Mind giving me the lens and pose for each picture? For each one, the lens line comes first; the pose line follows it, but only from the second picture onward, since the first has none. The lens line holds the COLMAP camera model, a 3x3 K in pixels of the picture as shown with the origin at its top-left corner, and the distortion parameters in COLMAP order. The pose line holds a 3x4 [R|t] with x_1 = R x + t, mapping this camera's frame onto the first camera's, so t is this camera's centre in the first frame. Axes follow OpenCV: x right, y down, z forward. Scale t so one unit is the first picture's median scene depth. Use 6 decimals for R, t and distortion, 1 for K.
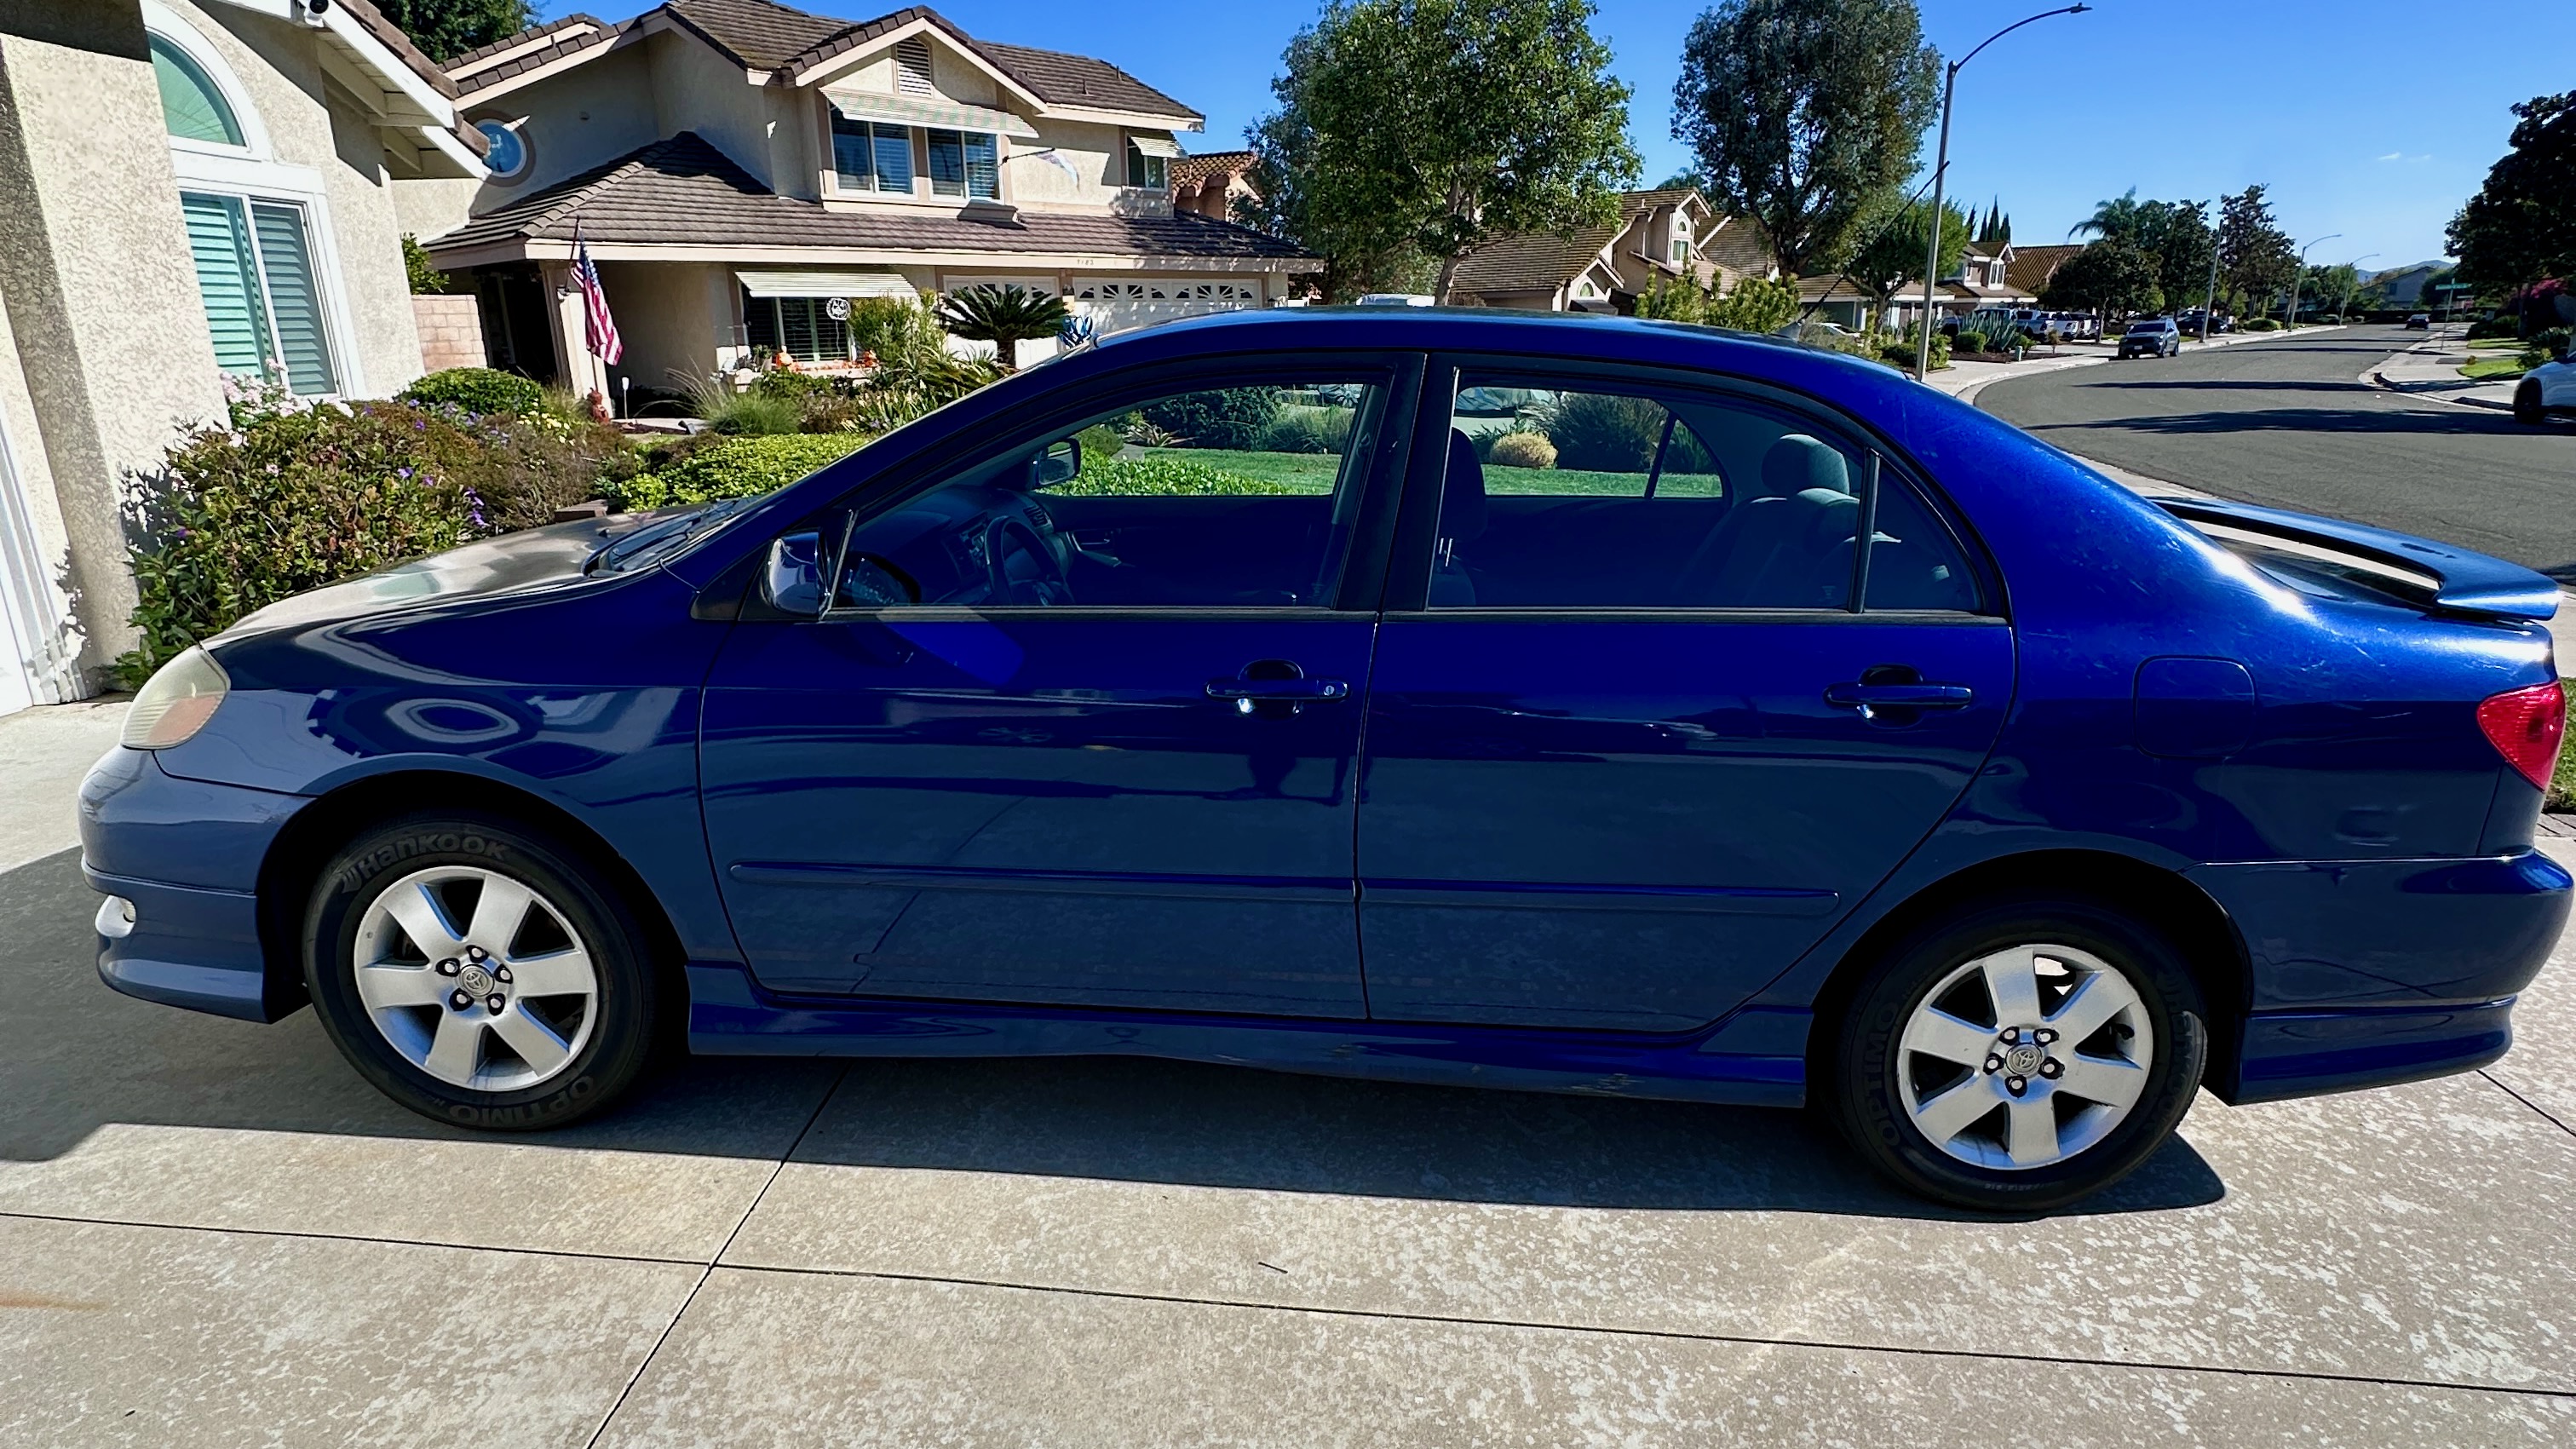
lens RADIAL K [[1378.0, 0, 1288.4], [0, 1378.0, 726.1], [0, 0, 1]] dist [-0.005224, 0.000446]
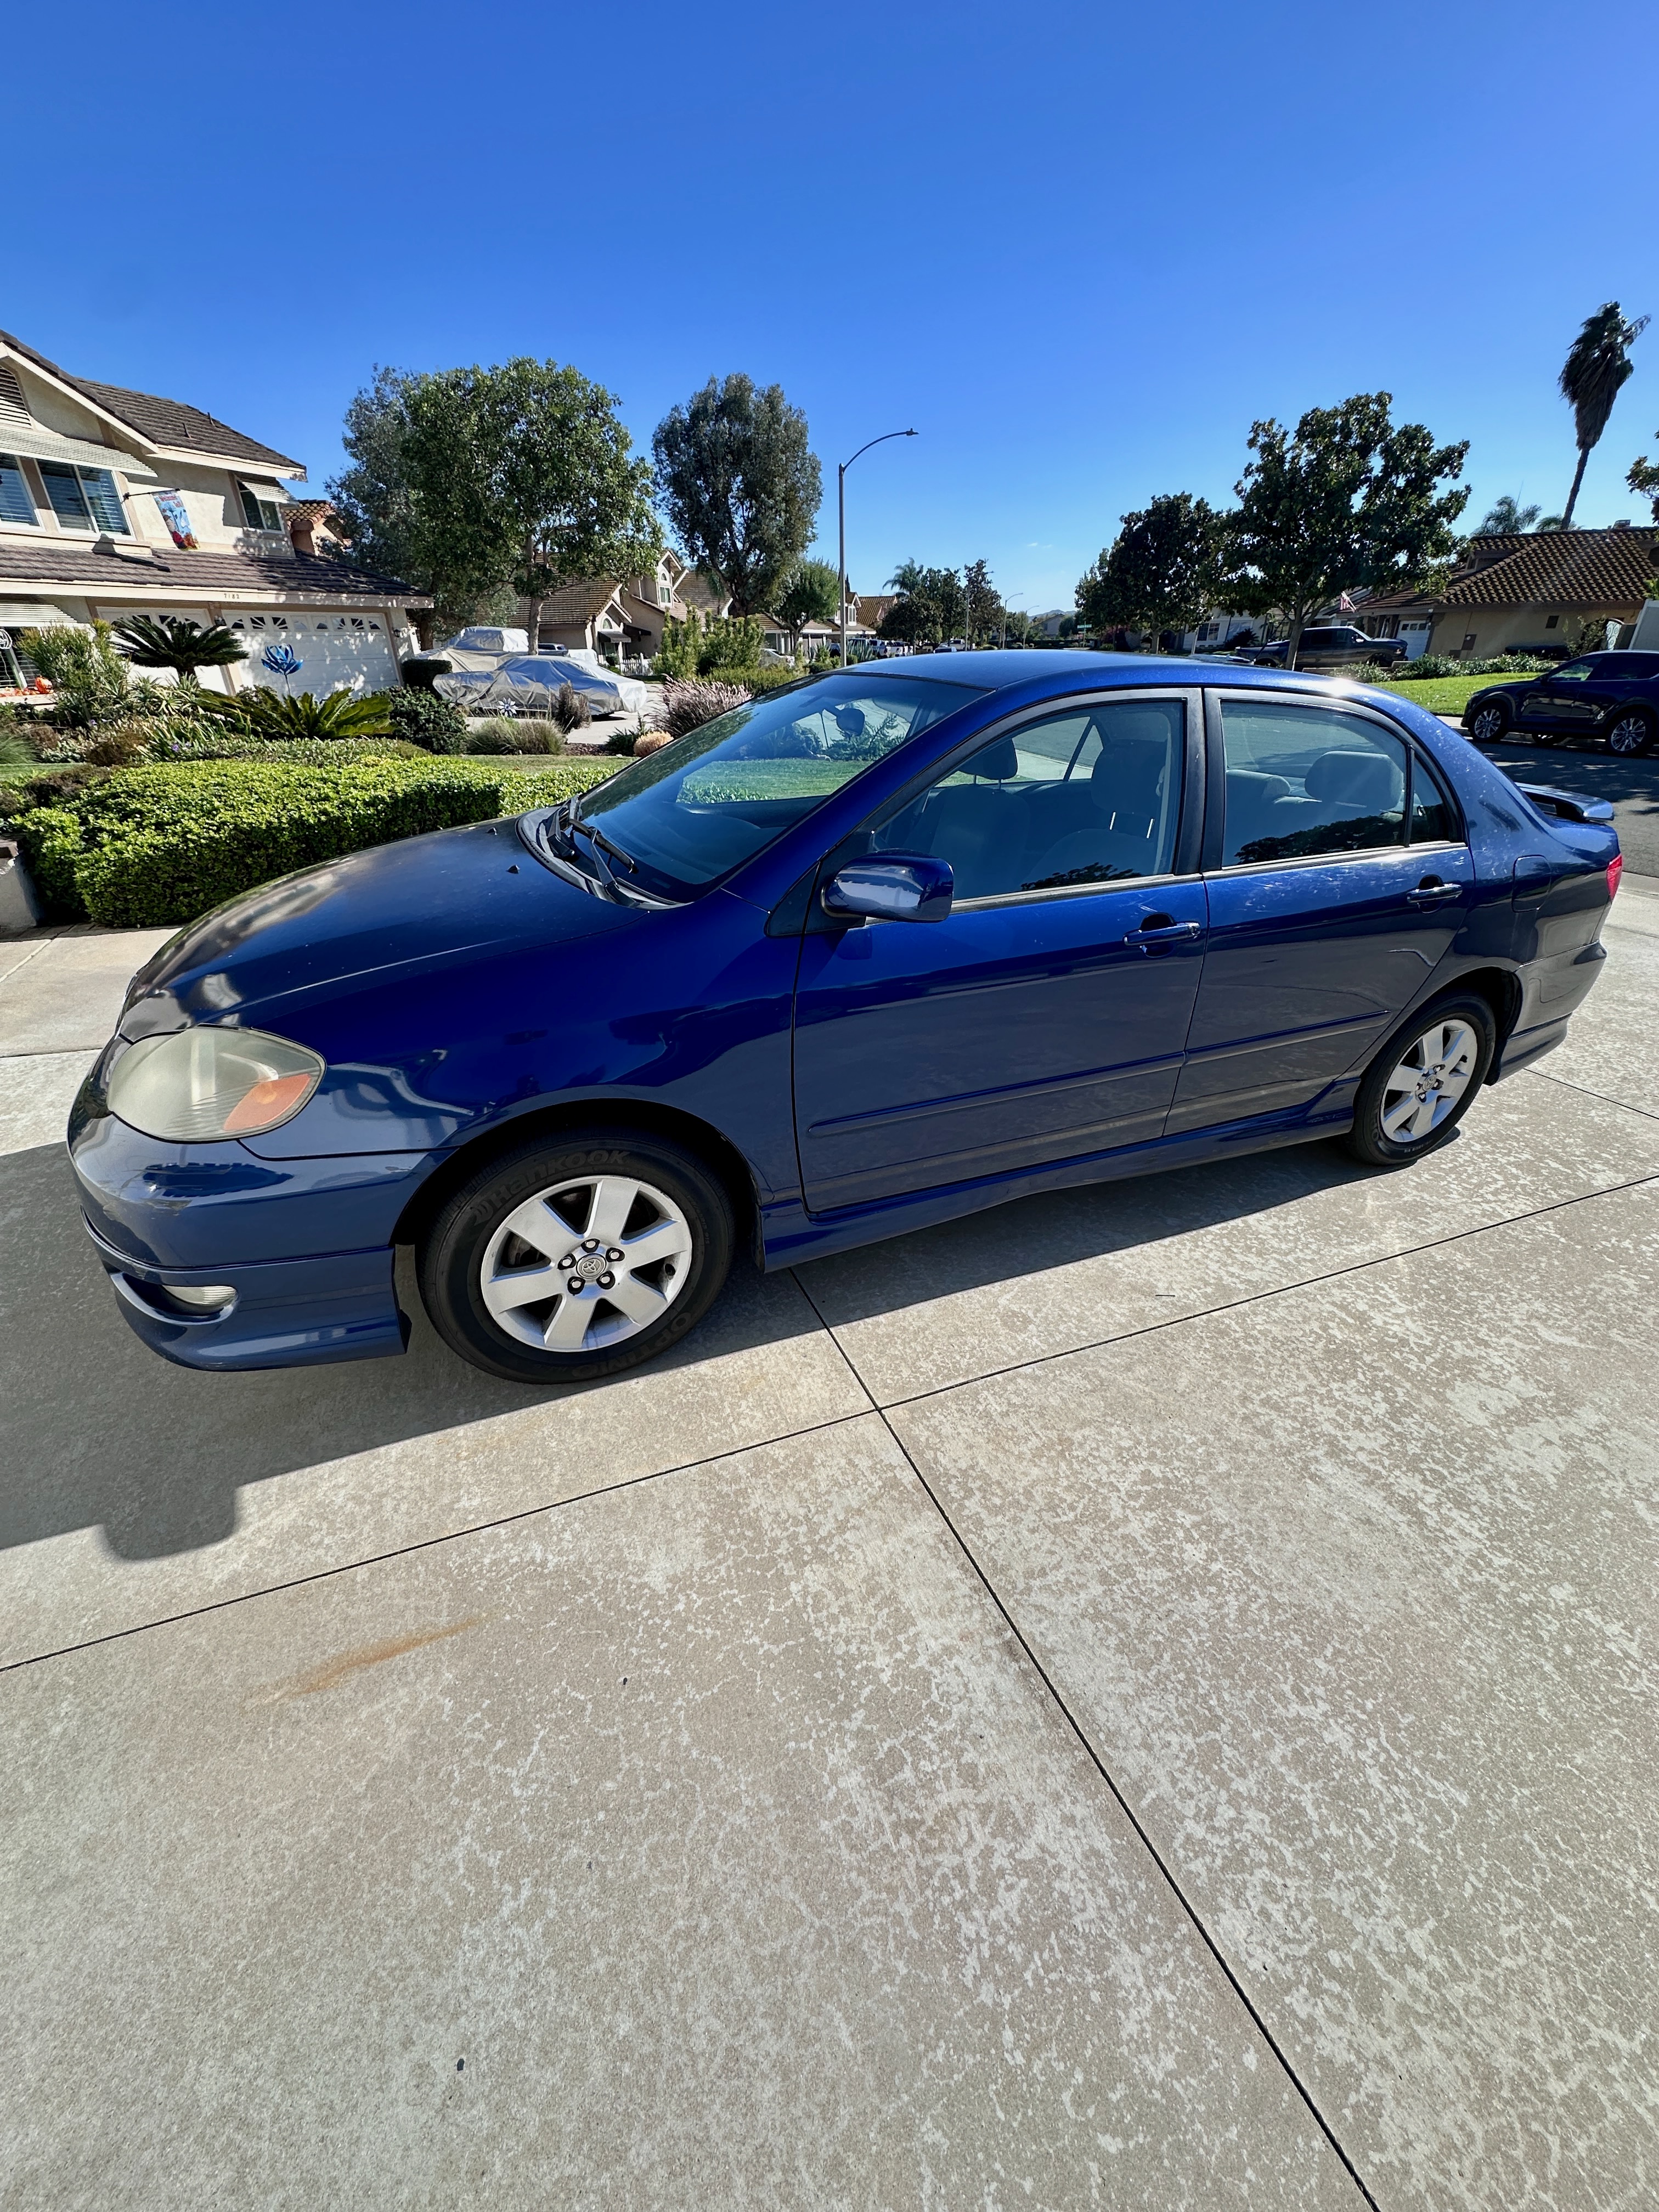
lens RADIAL K [[880.0, 0, 835.3], [0, 880.0, 1113.1], [0, 0, 1]] dist [-0.008728, 0.002427]
pose [[0.899521, -0.204091, 0.386276, -0.762212], [0.122292, 0.966455, 0.225851, -0.101796], [-0.419413, -0.155919, 0.894306, 0.287416]]
